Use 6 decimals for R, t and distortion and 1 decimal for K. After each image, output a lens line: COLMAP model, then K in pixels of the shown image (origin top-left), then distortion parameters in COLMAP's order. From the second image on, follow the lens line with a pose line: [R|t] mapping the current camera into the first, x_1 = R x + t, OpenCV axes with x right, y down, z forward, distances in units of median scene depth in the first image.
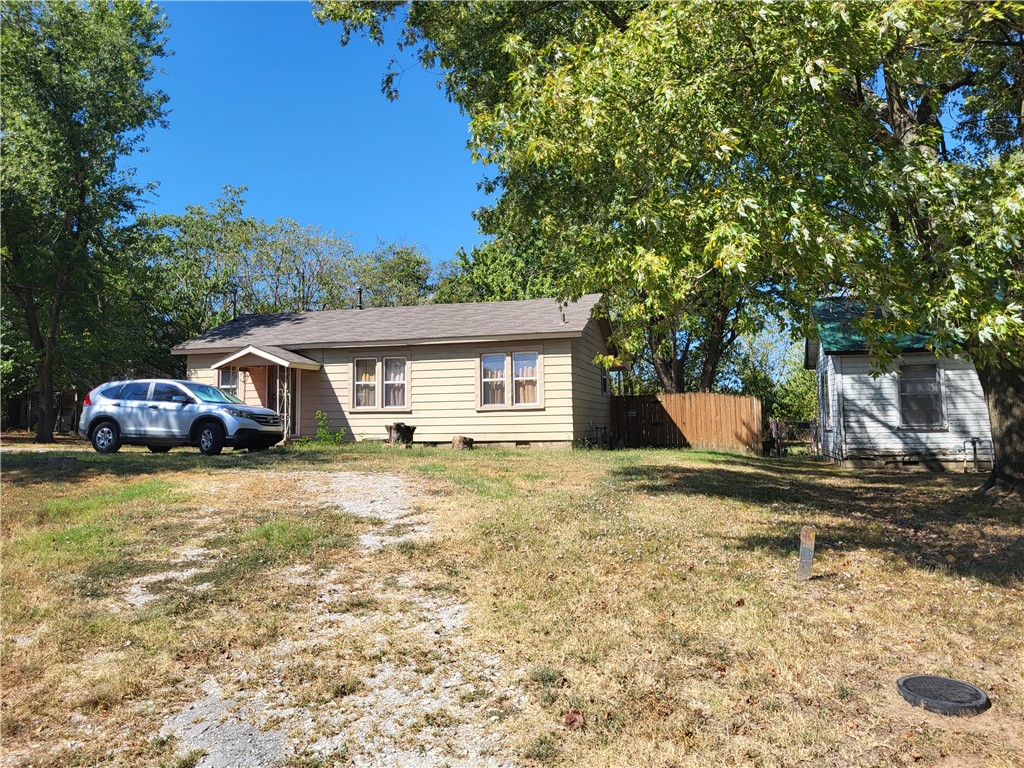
lens RADIAL K [[786.4, 0, 508.3], [0, 786.4, 359.0], [0, 0, 1]] dist [0.017055, -0.002586]
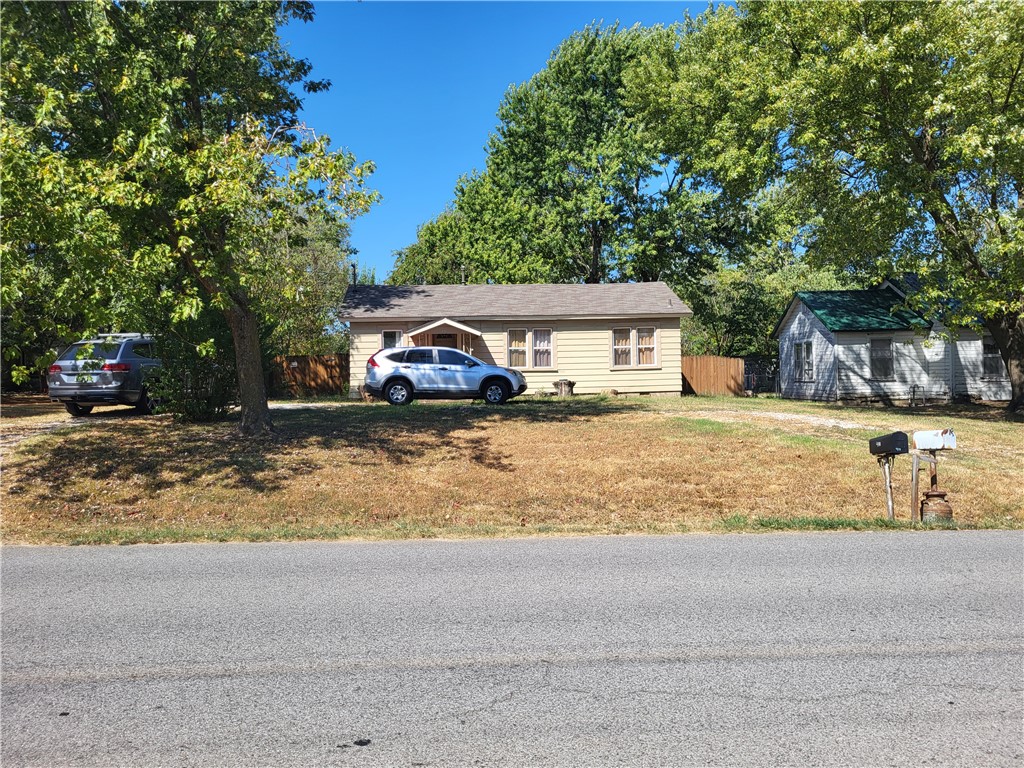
lens RADIAL K [[786.4, 0, 508.3], [0, 786.4, 359.0], [0, 0, 1]] dist [0.017055, -0.002586]
pose [[0.931330, -0.001023, 0.364174, -0.708495], [-0.019633, 0.998401, 0.053014, -0.020541], [-0.363646, -0.056523, 0.929821, -0.181736]]
